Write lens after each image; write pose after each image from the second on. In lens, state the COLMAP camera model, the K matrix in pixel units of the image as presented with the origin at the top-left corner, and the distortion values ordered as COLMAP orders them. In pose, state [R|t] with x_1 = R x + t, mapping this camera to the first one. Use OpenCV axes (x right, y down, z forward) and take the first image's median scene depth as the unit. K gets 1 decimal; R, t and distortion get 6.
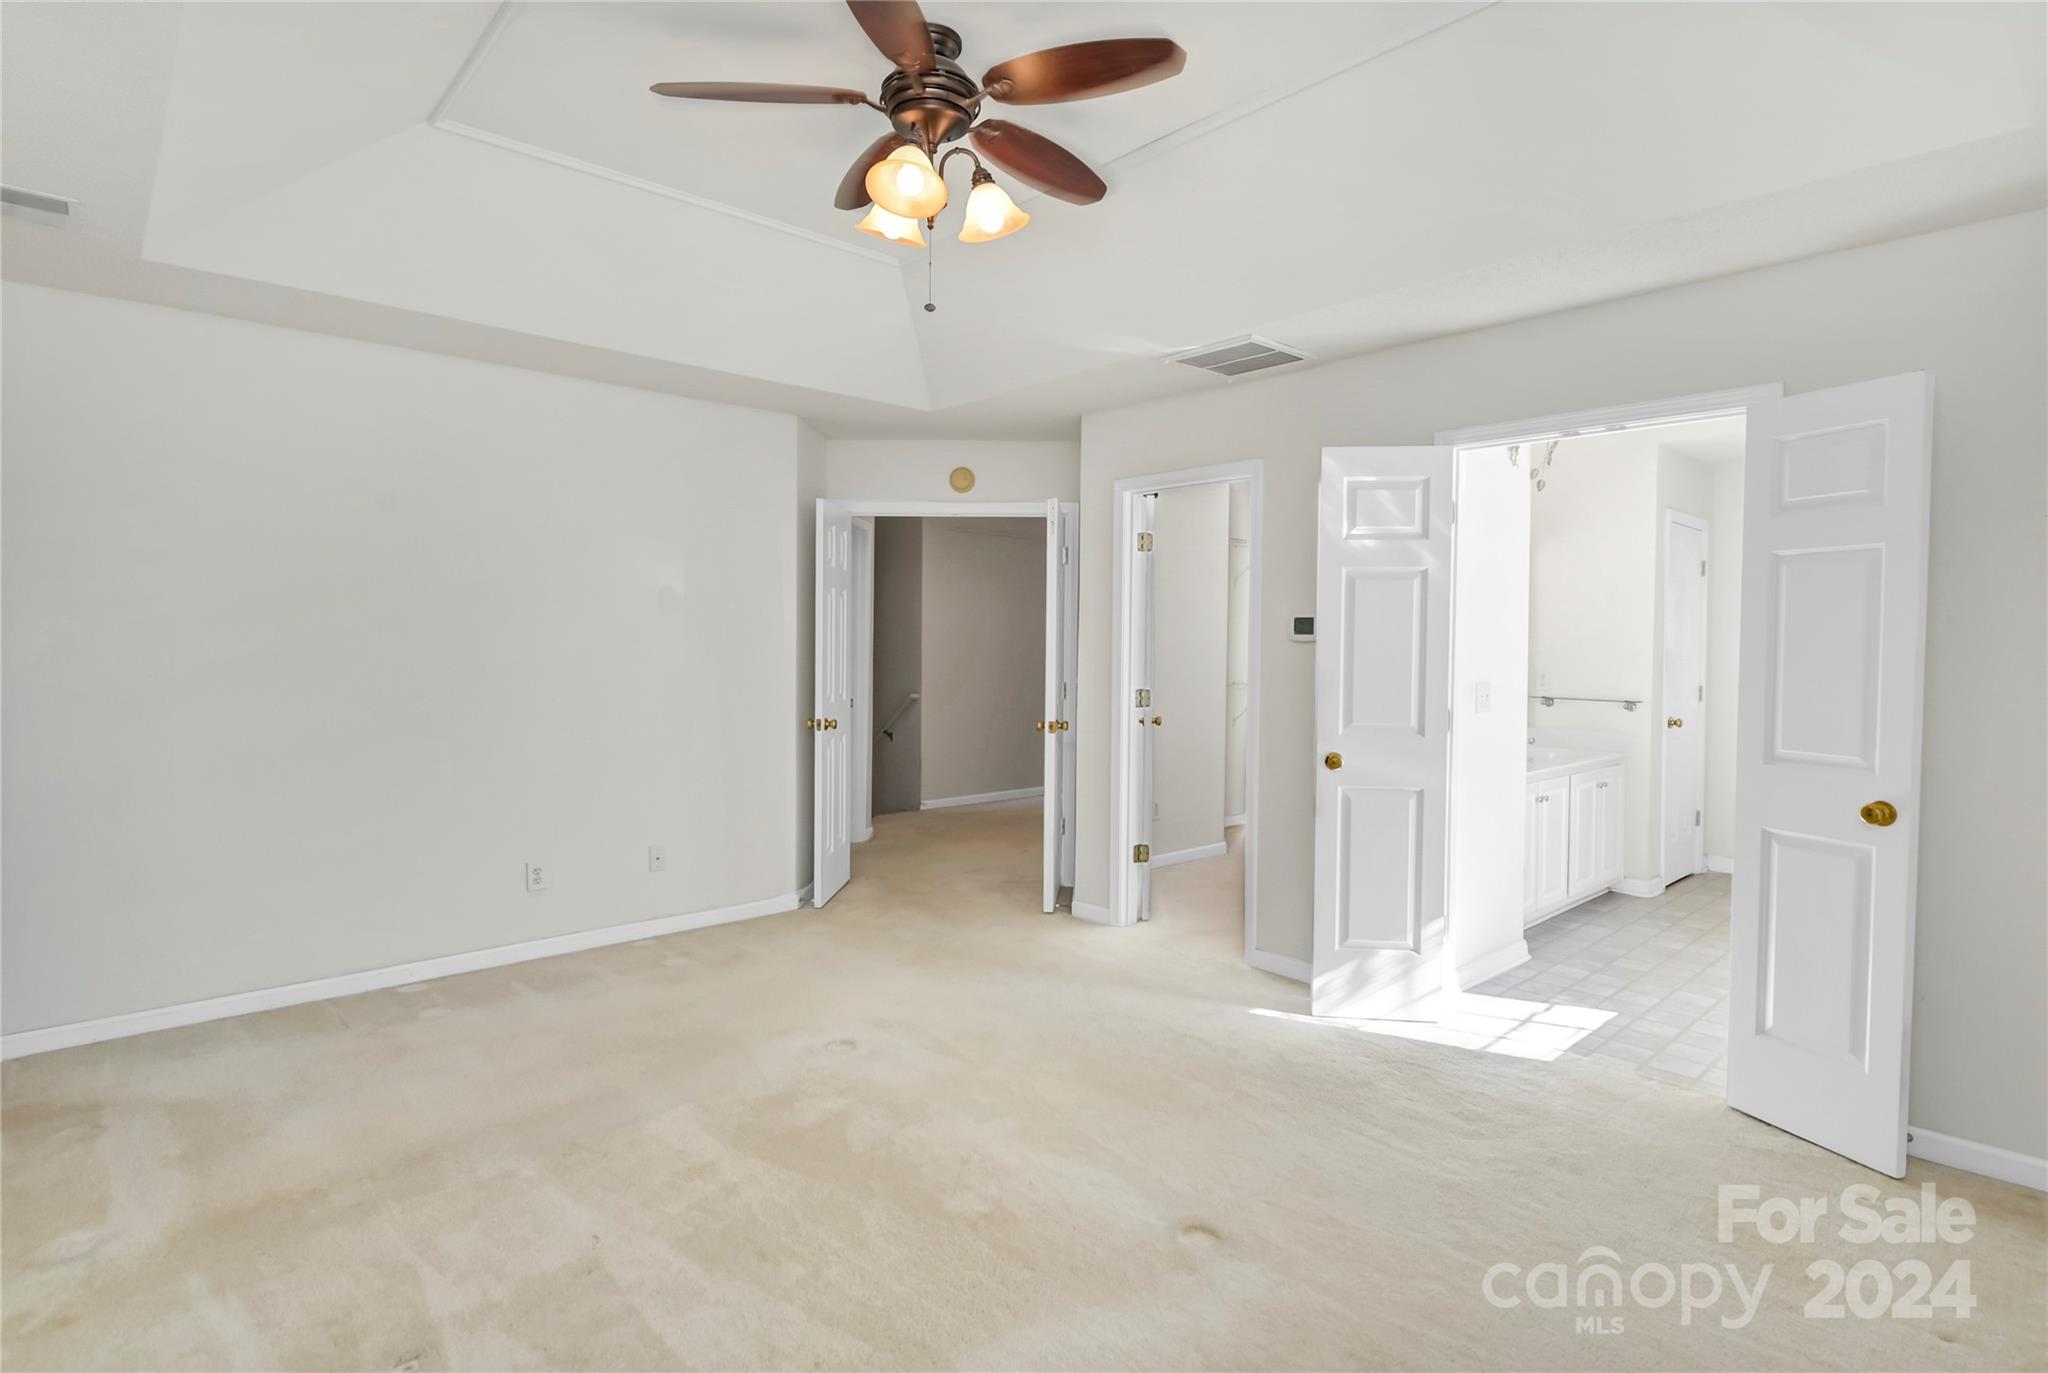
lens RADIAL K [[1053.7, 0, 1020.4], [0, 1053.7, 649.7], [0, 0, 1]] dist [0.002704, 0.000511]
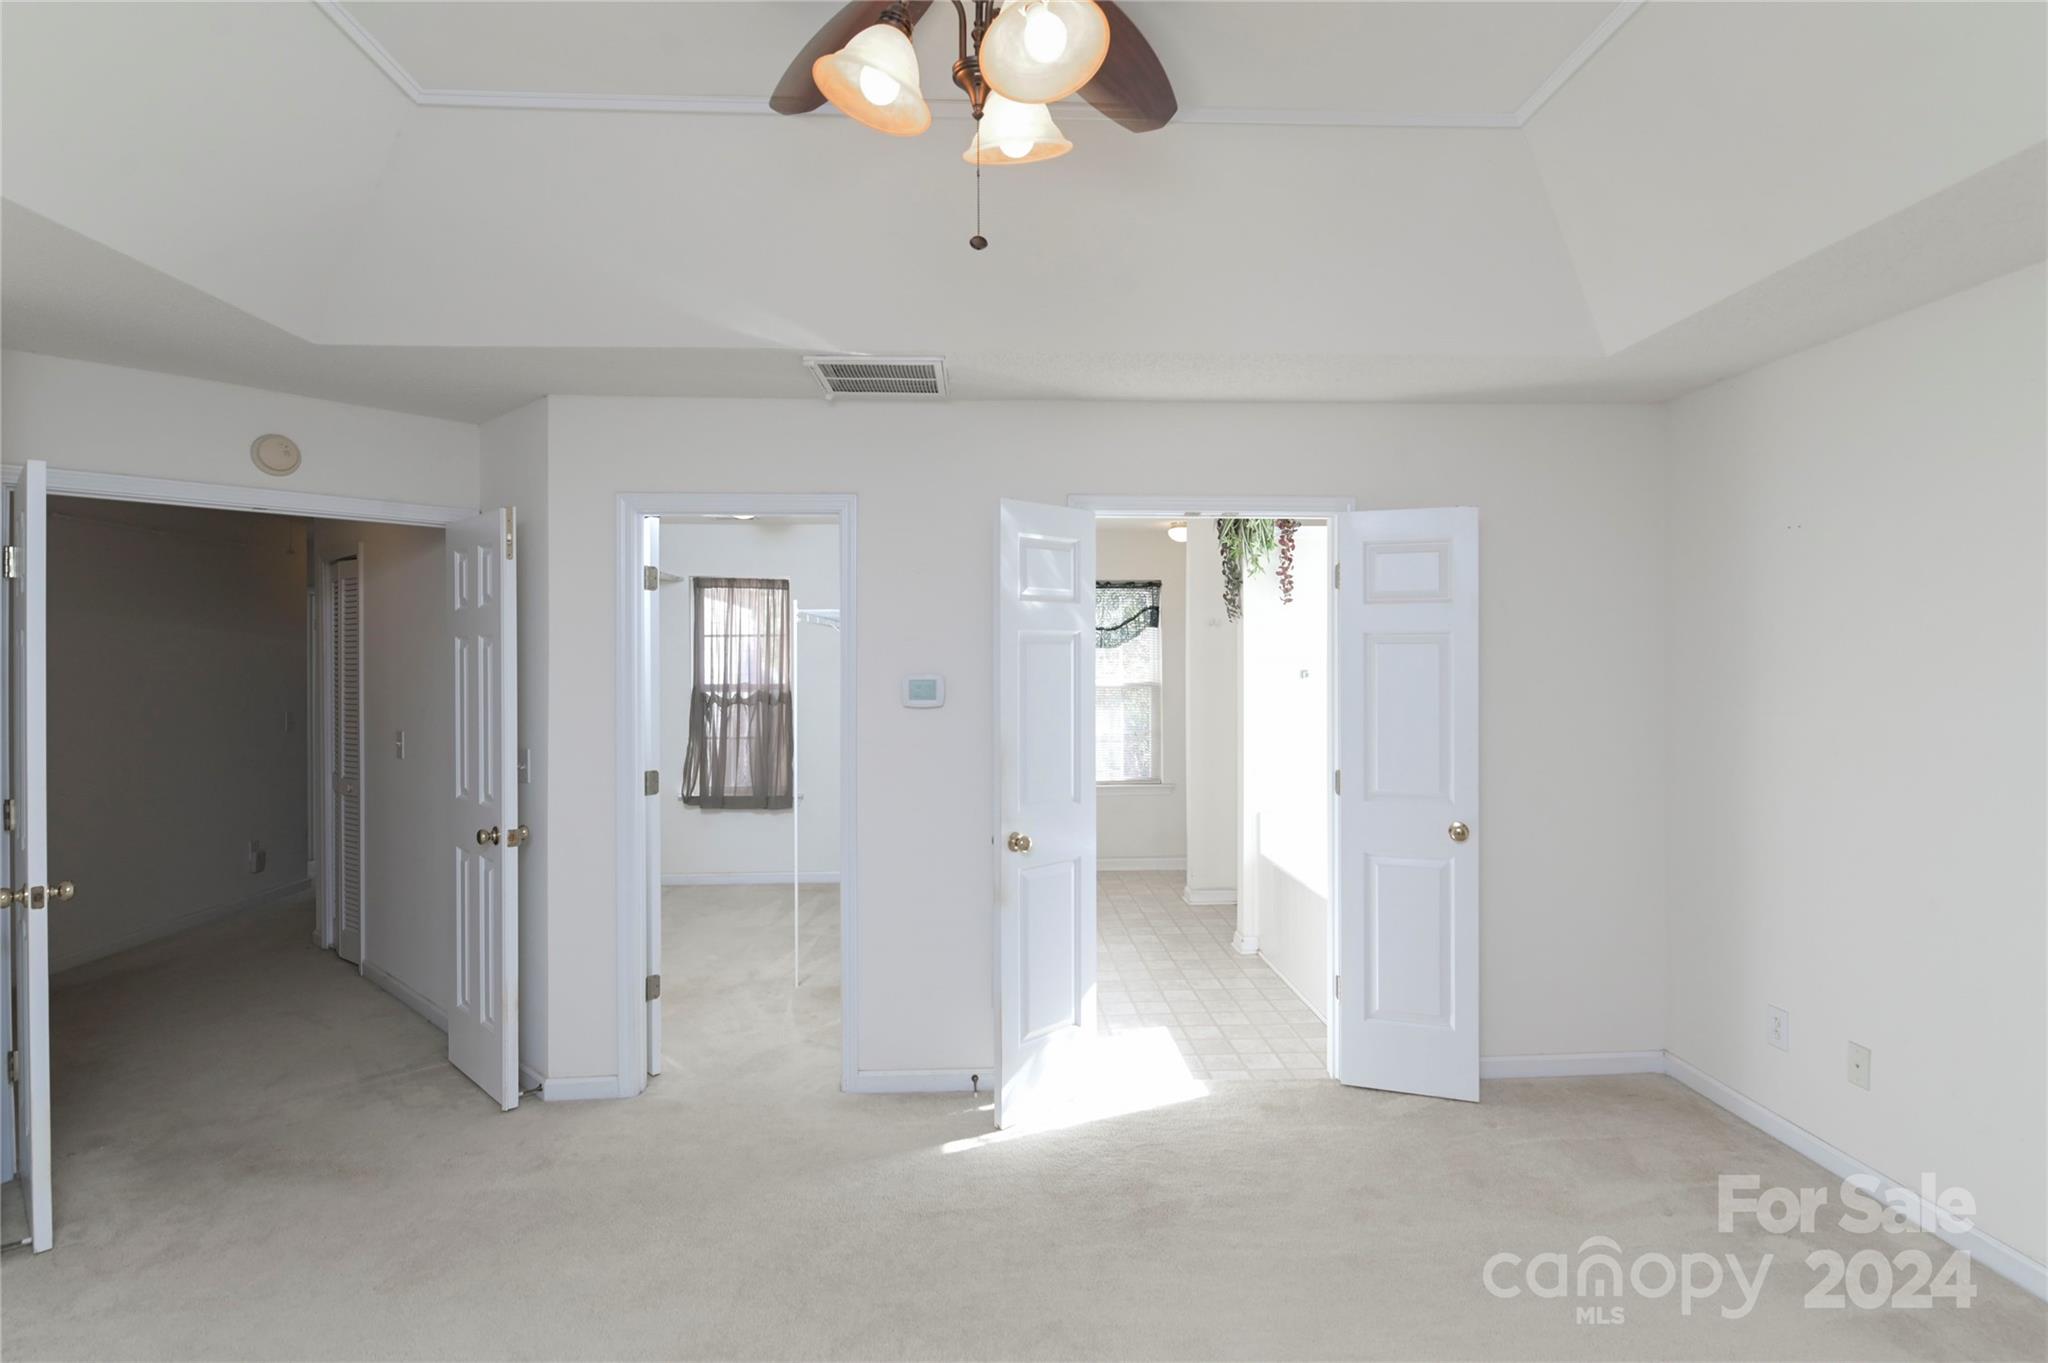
lens RADIAL K [[1025.5, 0, 1033.0], [0, 1025.5, 660.4], [0, 0, 1]] dist [-0.001556, -0.000525]
pose [[0.629591, -0.011395, 0.776843, -0.380865], [0.015562, 0.999877, 0.002054, -0.053816], [-0.776771, 0.010796, 0.629691, 0.427534]]
